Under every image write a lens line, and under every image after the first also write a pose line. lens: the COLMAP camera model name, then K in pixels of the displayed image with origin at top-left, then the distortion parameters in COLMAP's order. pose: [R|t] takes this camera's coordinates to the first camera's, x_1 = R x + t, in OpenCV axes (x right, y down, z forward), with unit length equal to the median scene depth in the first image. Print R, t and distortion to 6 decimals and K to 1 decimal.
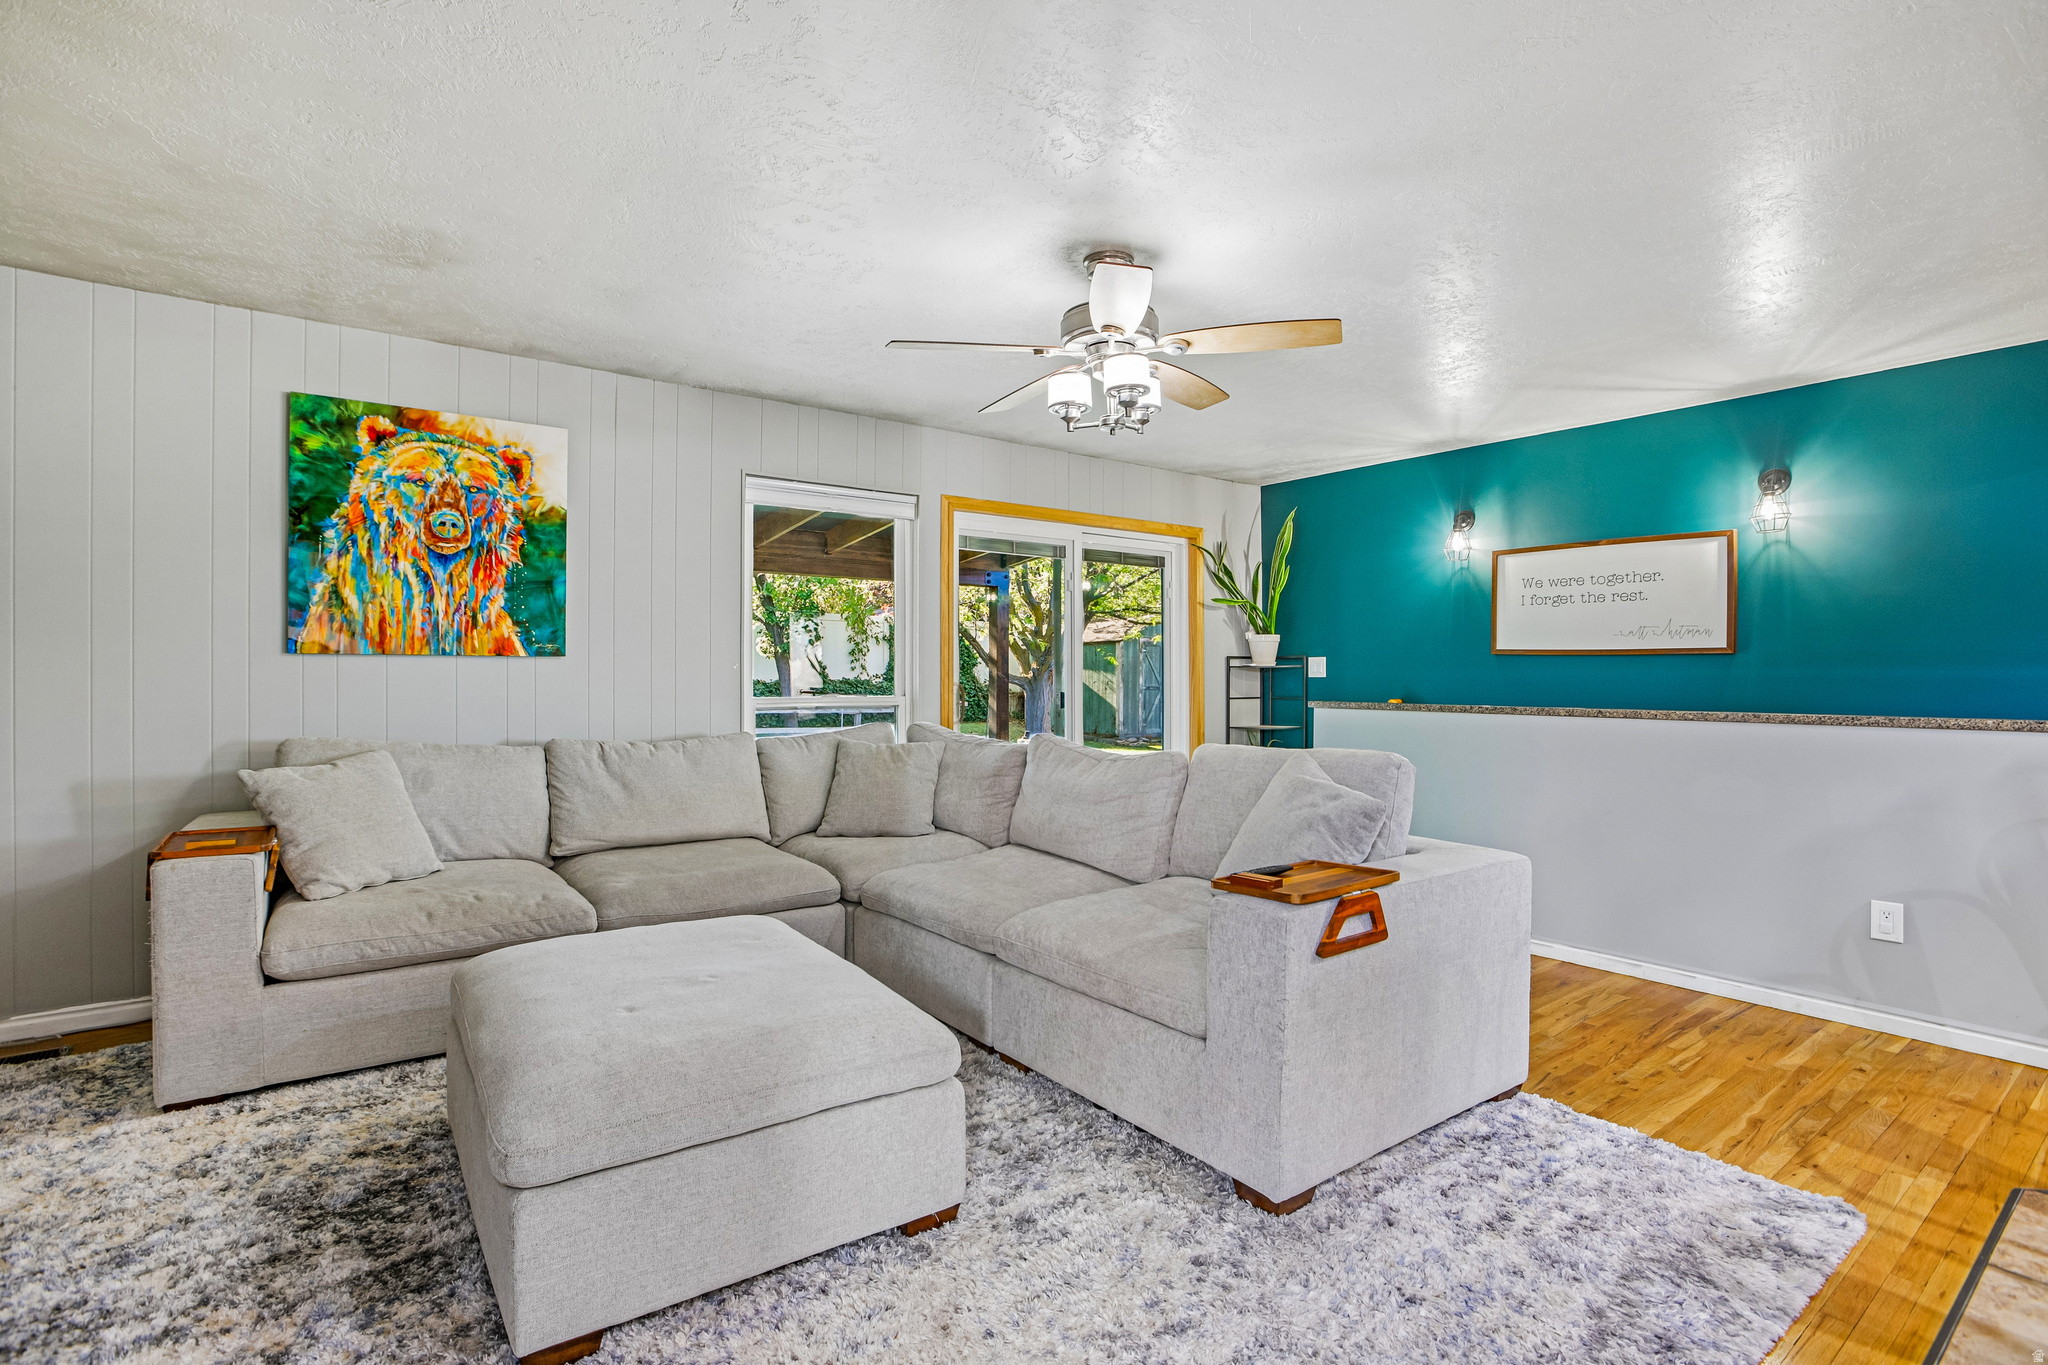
lens RADIAL K [[976.9, 0, 1009.5], [0, 976.9, 673.6], [0, 0, 1]] dist [-0.052025, 0.023181]
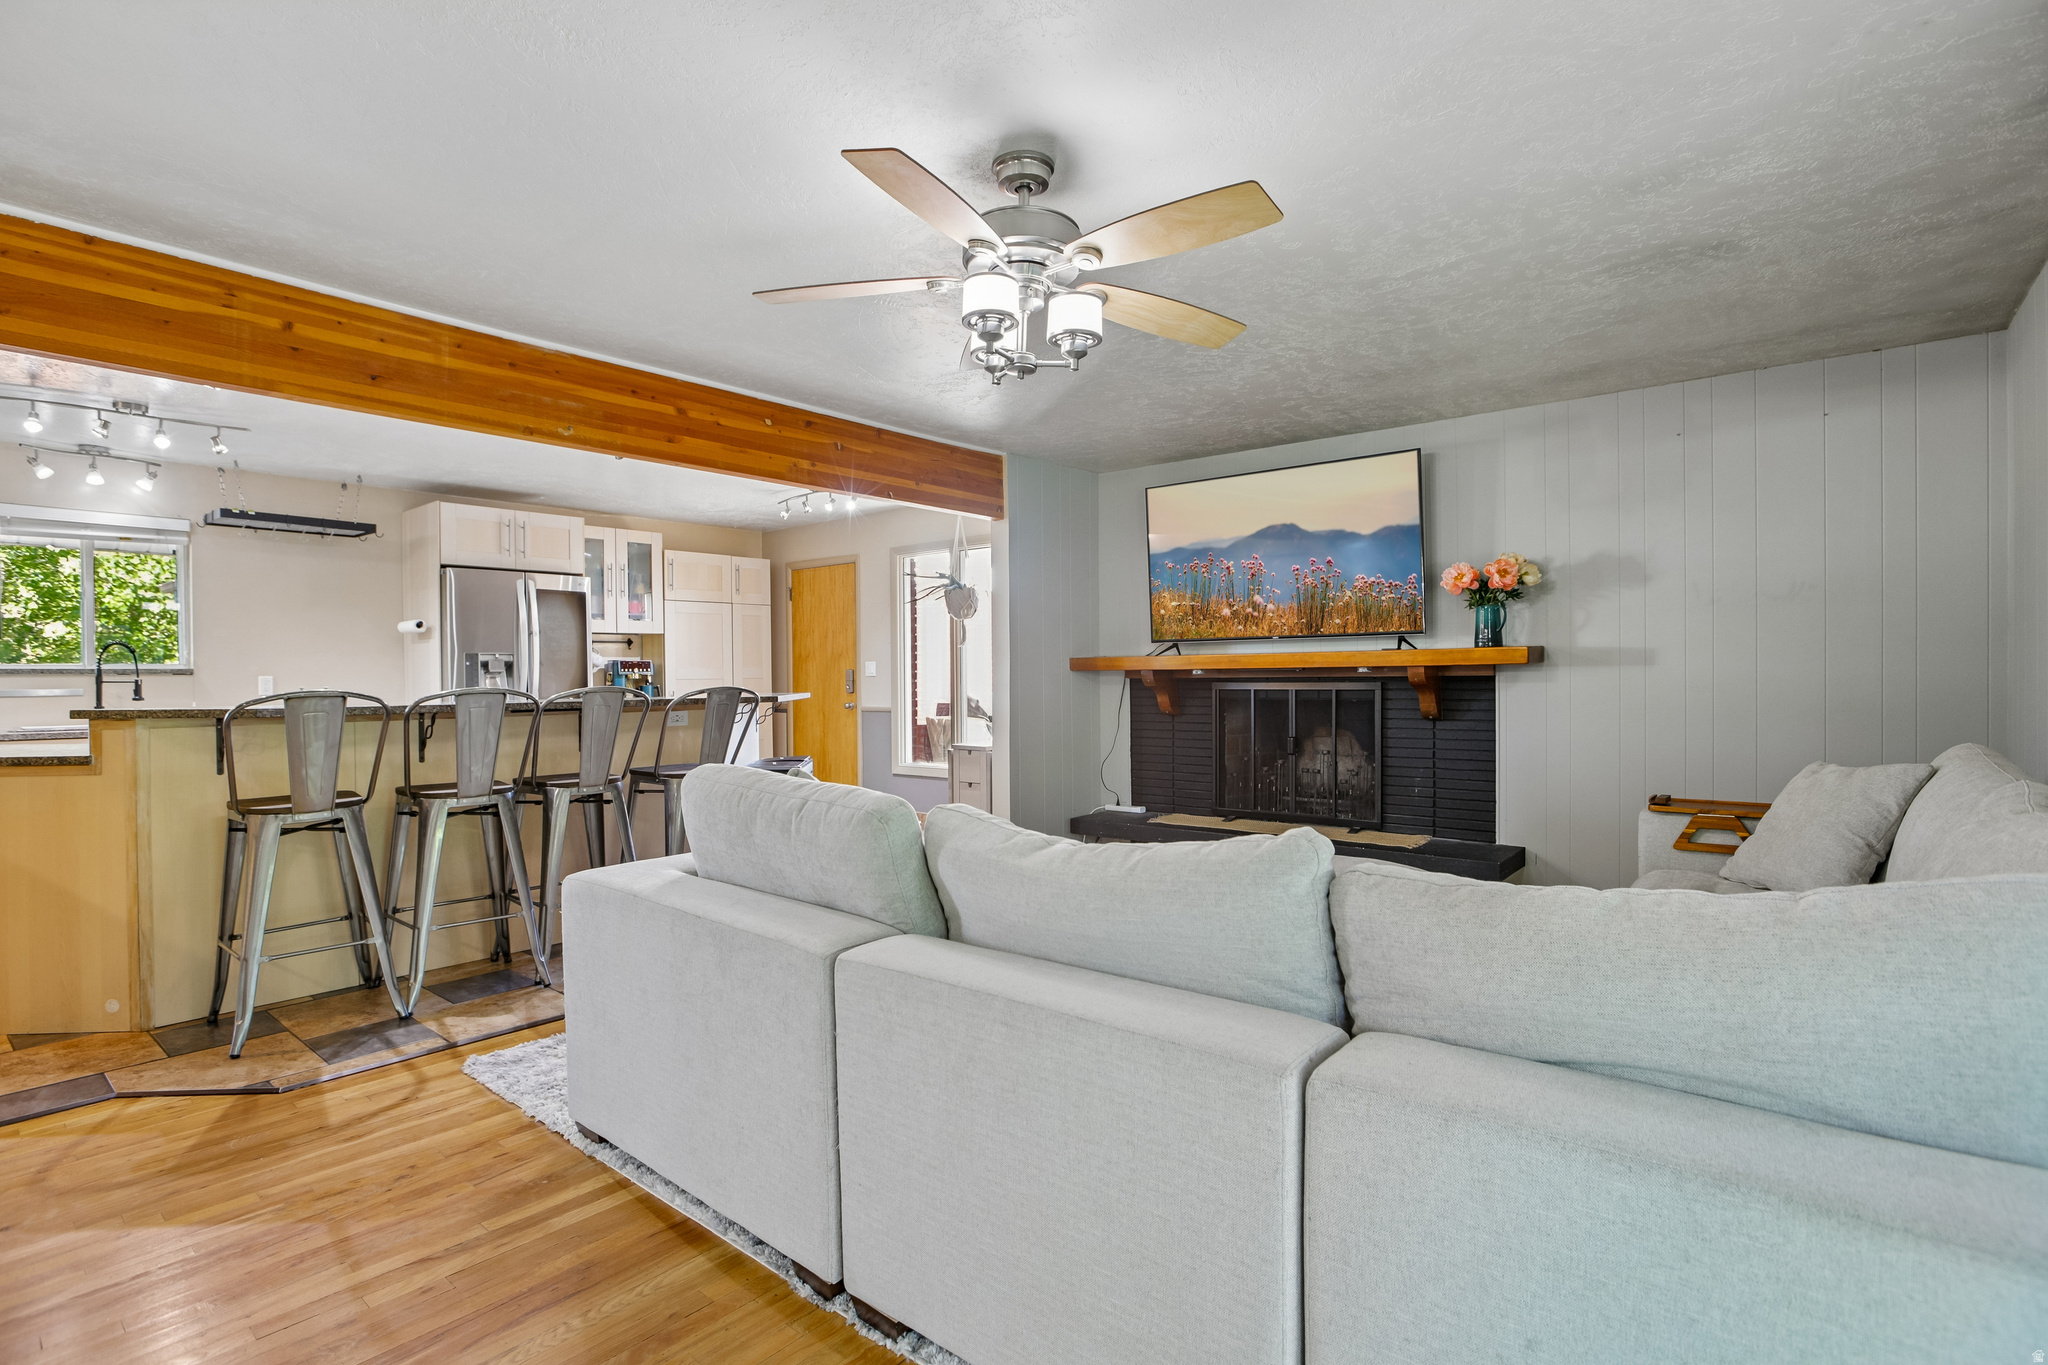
lens RADIAL K [[989.1, 0, 1004.3], [0, 989.1, 687.8], [0, 0, 1]] dist [-0.043393, 0.022147]
pose [[-0.975366, 0.008513, -0.220430, 0.236492], [0.006399, 0.999926, 0.010302, 0.003190], [0.220502, 0.008638, -0.975348, 1.407552]]
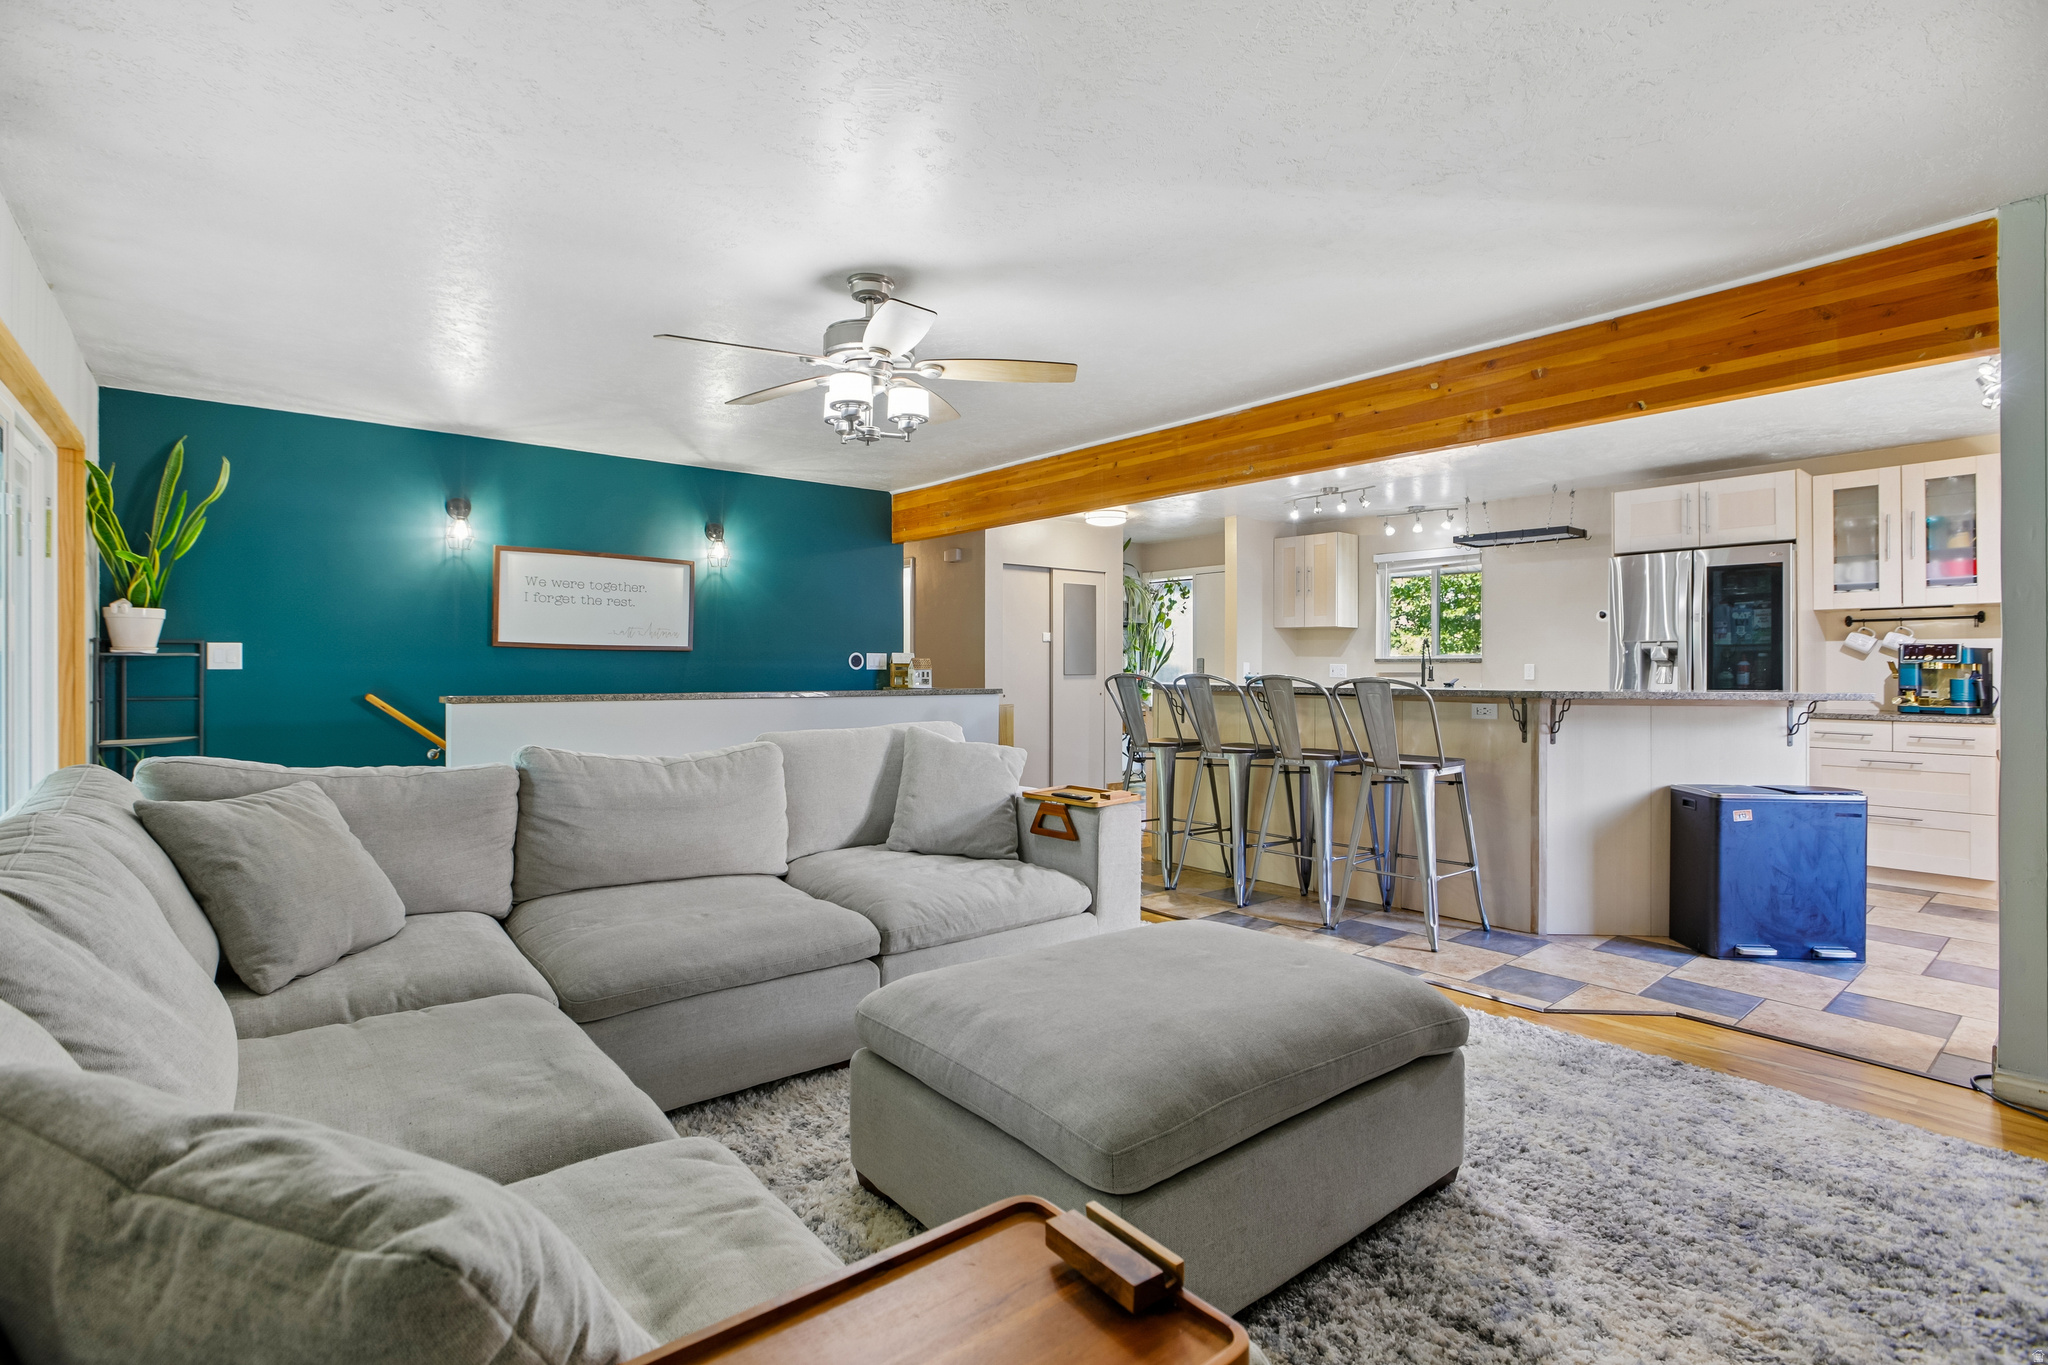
lens RADIAL K [[976.9, 0, 1009.5], [0, 976.9, 673.6], [0, 0, 1]] dist [-0.052025, 0.023181]
pose [[-0.042243, -0.006745, 0.999085, -0.770637], [-0.002535, 0.999975, 0.006644, 0.001495], [-0.999104, -0.002252, -0.042259, 0.700488]]
